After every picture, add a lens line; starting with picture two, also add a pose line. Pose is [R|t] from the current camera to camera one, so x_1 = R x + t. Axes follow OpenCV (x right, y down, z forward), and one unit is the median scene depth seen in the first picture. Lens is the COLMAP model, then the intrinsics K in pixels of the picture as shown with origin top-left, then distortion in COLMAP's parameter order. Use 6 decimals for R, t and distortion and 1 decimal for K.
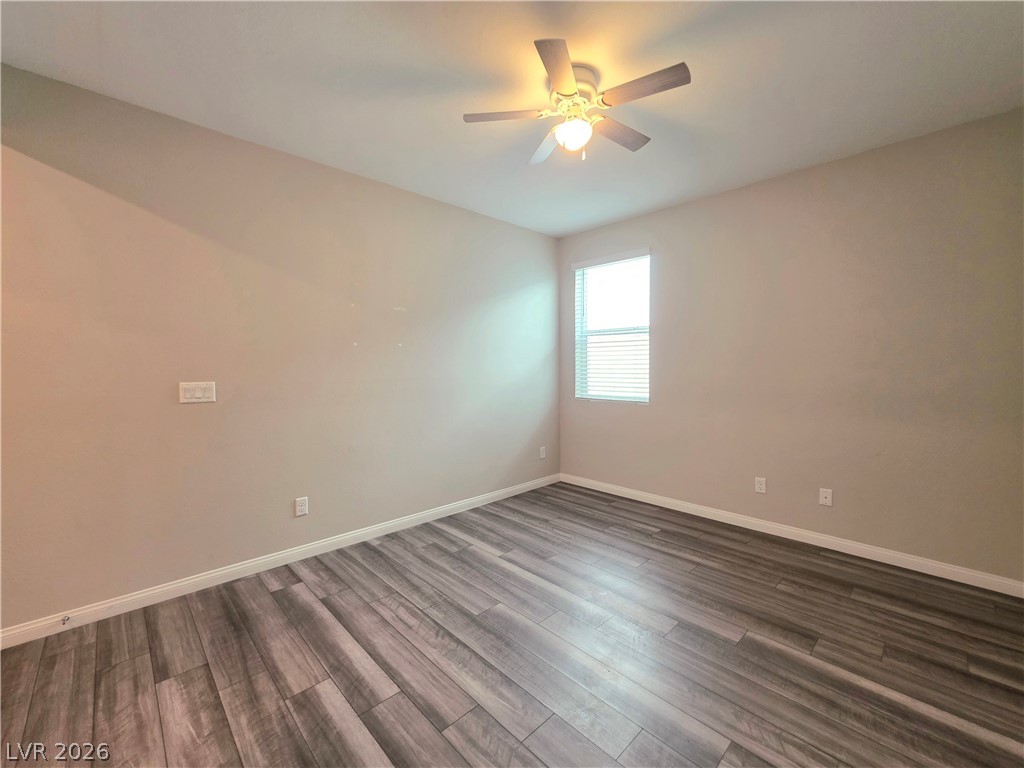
lens RADIAL K [[421.4, 0, 510.9], [0, 421.4, 378.7], [0, 0, 1]] dist [0.003892, -0.000827]
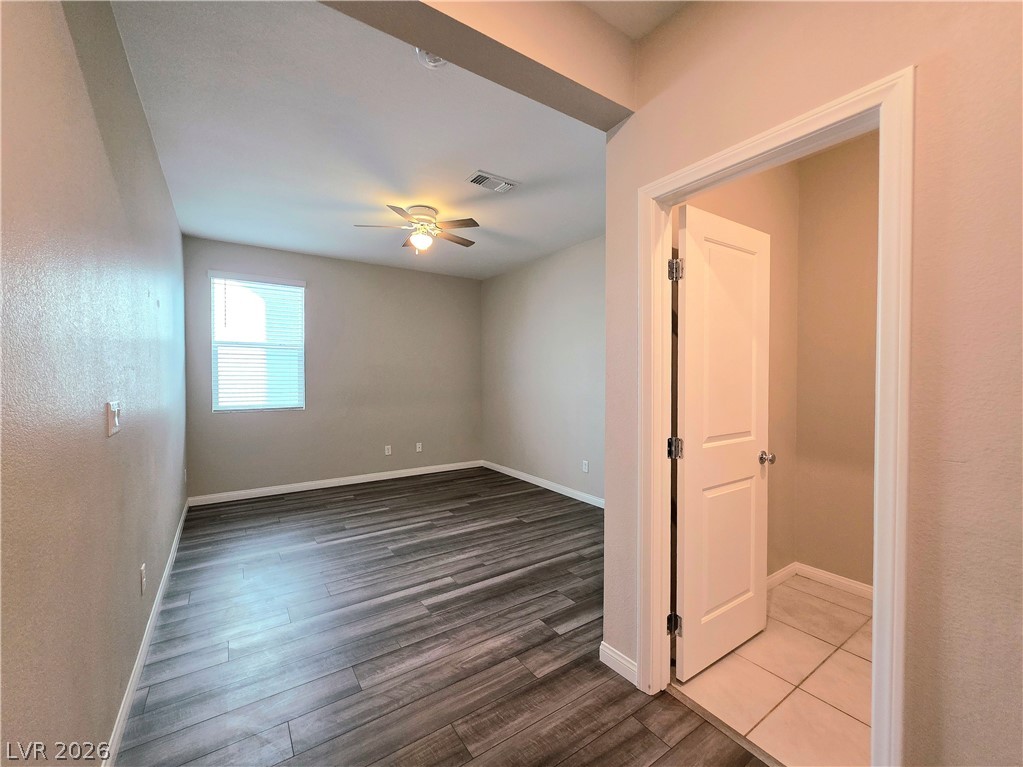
lens RADIAL K [[421.0, 0, 513.8], [0, 421.0, 381.5], [0, 0, 1]] dist [0.003892, -0.000827]
pose [[0.166056, -0.006341, 0.986096, -1.228115], [0.027655, 0.999616, 0.001771, -0.007275], [-0.985729, 0.026976, 0.166167, 0.313597]]
